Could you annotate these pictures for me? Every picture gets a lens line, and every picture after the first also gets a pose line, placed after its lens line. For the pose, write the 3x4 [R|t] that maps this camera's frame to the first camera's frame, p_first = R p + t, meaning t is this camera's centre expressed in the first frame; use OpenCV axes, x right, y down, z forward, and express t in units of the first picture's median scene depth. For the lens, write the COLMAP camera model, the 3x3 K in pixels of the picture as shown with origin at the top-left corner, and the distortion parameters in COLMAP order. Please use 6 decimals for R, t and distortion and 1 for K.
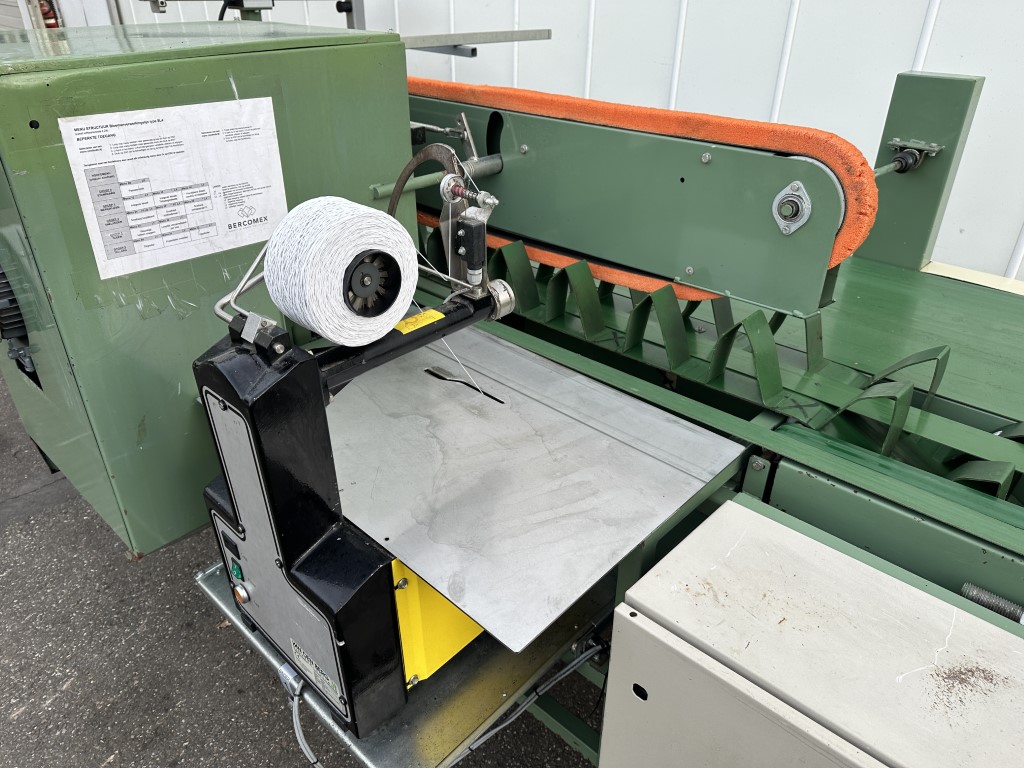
lens RADIAL K [[717.7, 0, 506.0], [0, 717.7, 386.1], [0, 0, 1]] dist [0.054921, -0.069071]
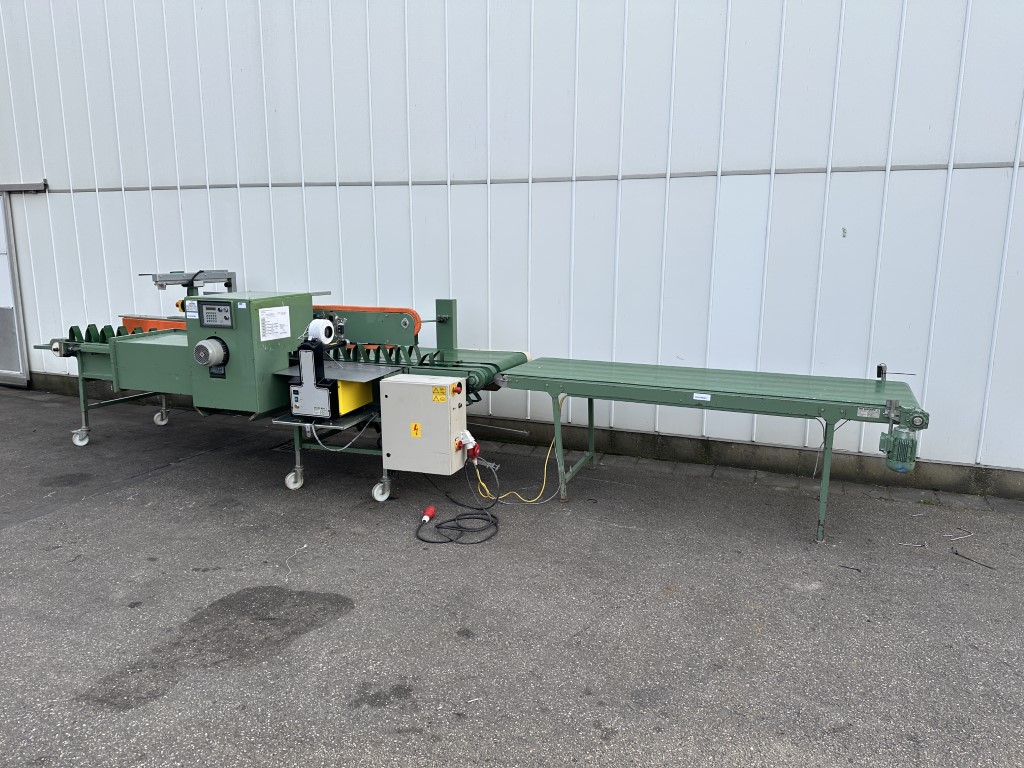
lens RADIAL K [[717.7, 0, 516.2], [0, 717.7, 382.9], [0, 0, 1]] dist [0.054921, -0.069071]
pose [[0.919131, -0.078968, 0.385957, -0.801135], [0.198973, 0.938617, -0.281795, 1.624965], [-0.340013, 0.335802, 0.878424, -3.321877]]
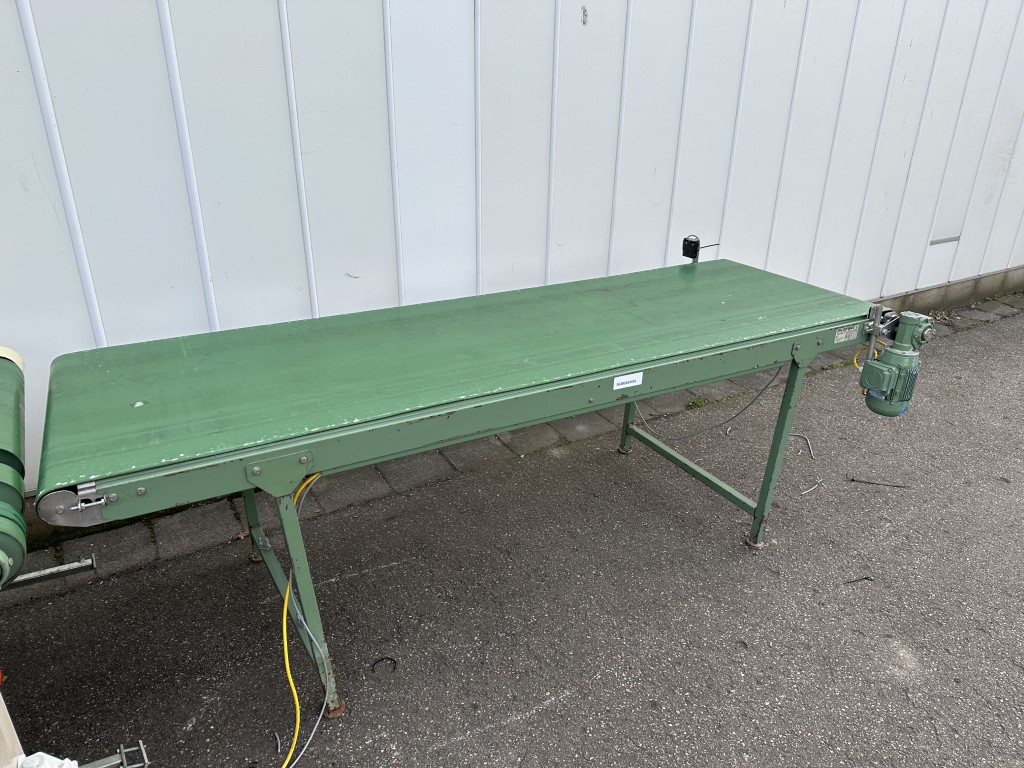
lens RADIAL K [[717.7, 0, 510.9], [0, 717.7, 382.7], [0, 0, 1]] dist [0.054921, -0.069071]
pose [[0.258502, -0.393874, 0.882066, -0.002883], [0.473613, 0.847504, 0.239641, 0.175412], [-0.841943, 0.355810, 0.405625, -0.585615]]
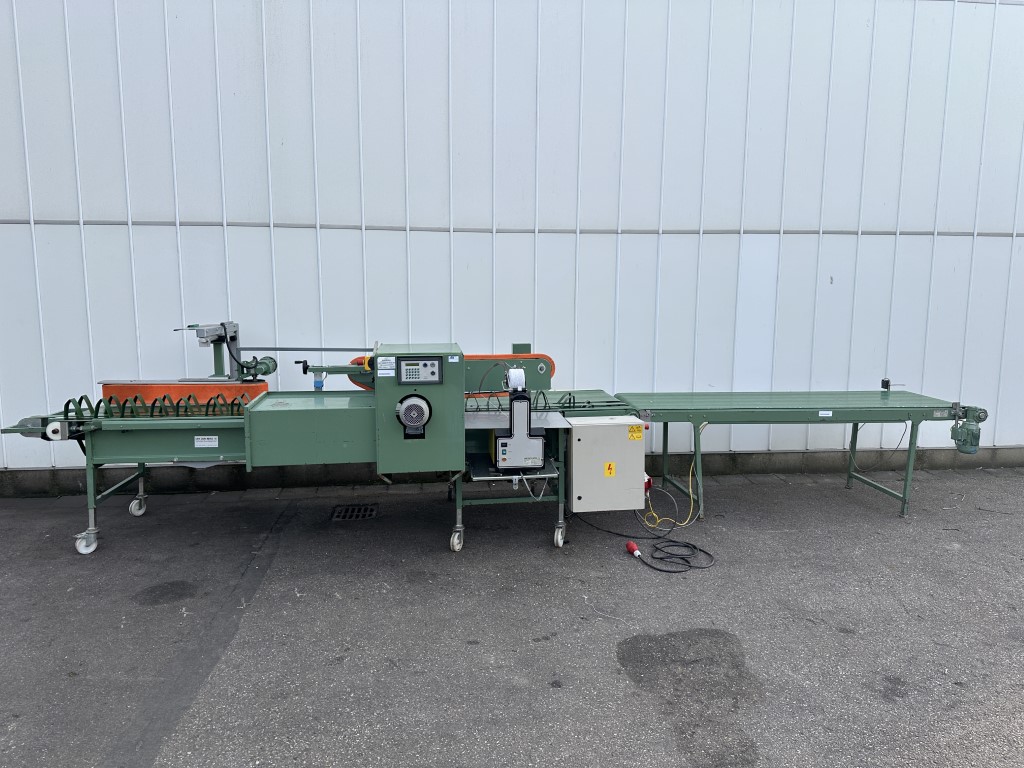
lens RADIAL K [[717.7, 0, 517.1], [0, 717.7, 375.5], [0, 0, 1]] dist [0.054921, -0.069071]
pose [[0.632891, -0.105399, 0.767033, -3.439658], [0.388213, 0.900355, -0.196602, 0.686149], [-0.669880, 0.422200, 0.610744, -1.831007]]
